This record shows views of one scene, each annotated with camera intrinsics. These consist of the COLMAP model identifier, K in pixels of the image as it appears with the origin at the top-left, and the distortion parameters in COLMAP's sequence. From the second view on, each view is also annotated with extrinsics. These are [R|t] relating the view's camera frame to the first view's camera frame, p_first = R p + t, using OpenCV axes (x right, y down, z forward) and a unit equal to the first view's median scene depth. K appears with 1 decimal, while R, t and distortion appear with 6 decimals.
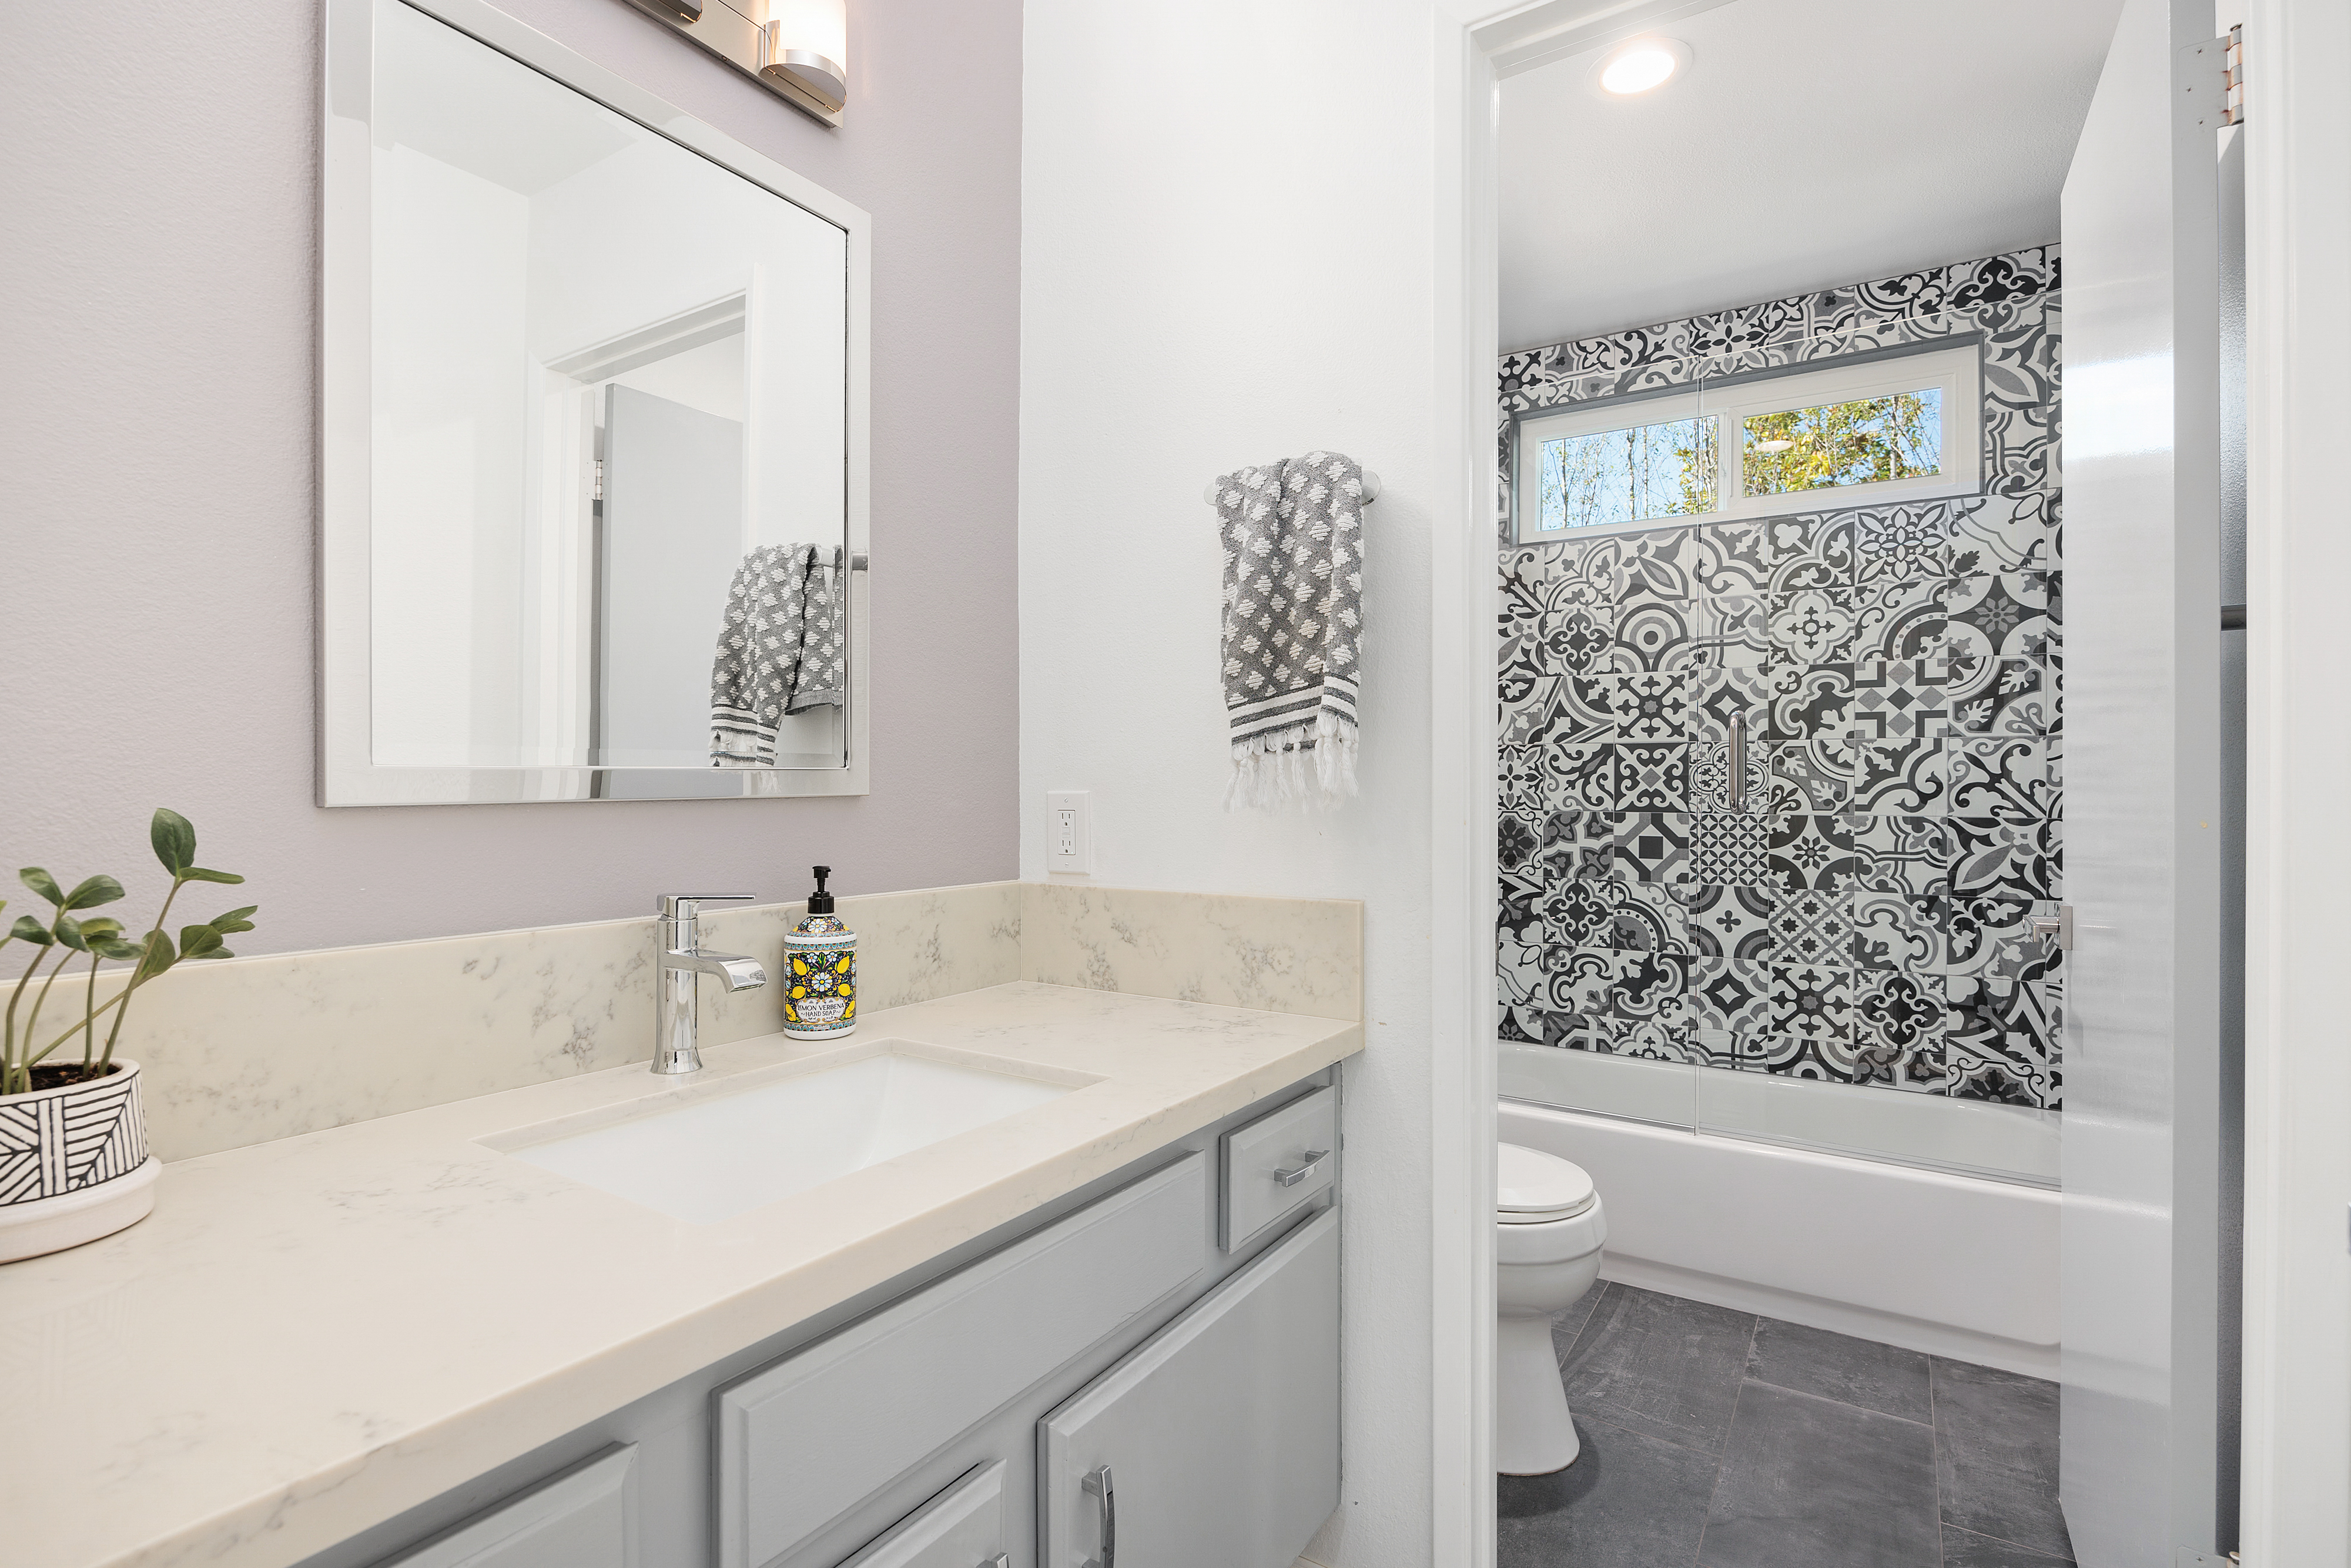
lens RADIAL K [[1118.7, 0, 1169.6], [0, 1118.7, 781.0], [0, 0, 1]] dist [-0.003082, 0.001017]
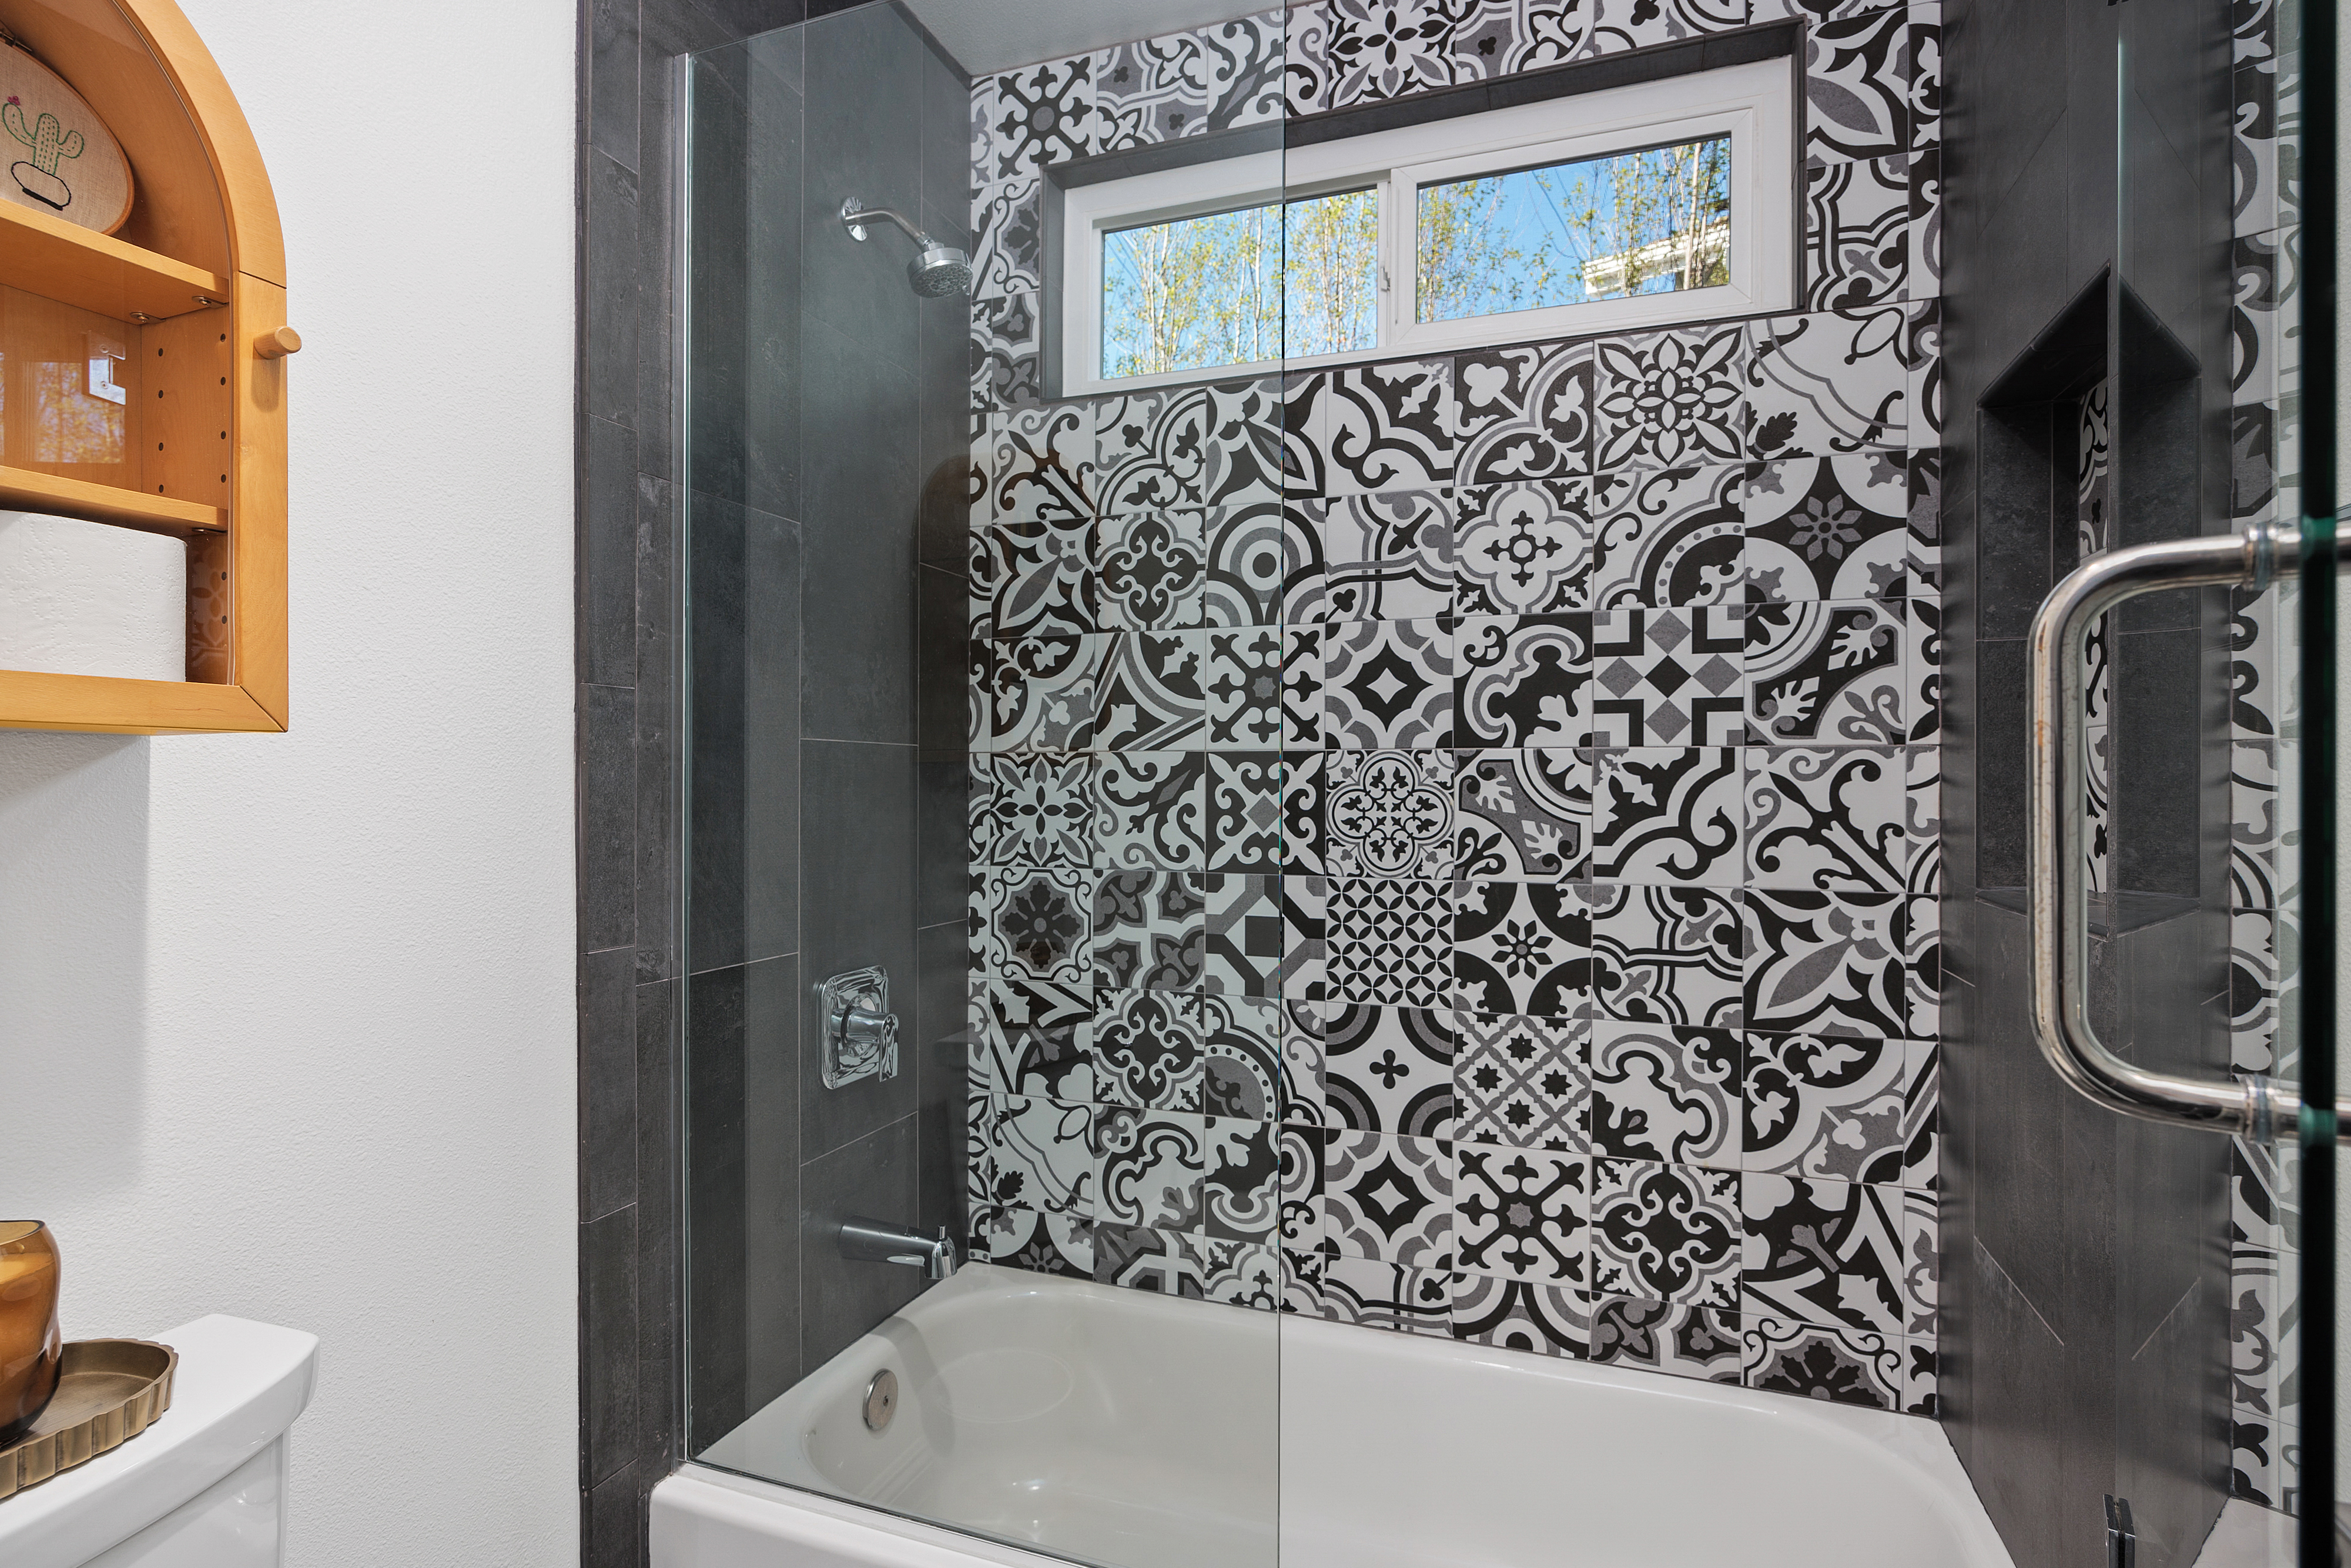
lens RADIAL K [[1172.6, 0, 1164.1], [0, 1172.6, 783.4], [0, 0, 1]] dist [0.001507, 0.000446]
pose [[0.976885, 0.000199, 0.213764, 0.269053], [-0.000587, 0.999998, 0.001752, -0.020005], [-0.213763, -0.001837, 0.976884, 0.457583]]
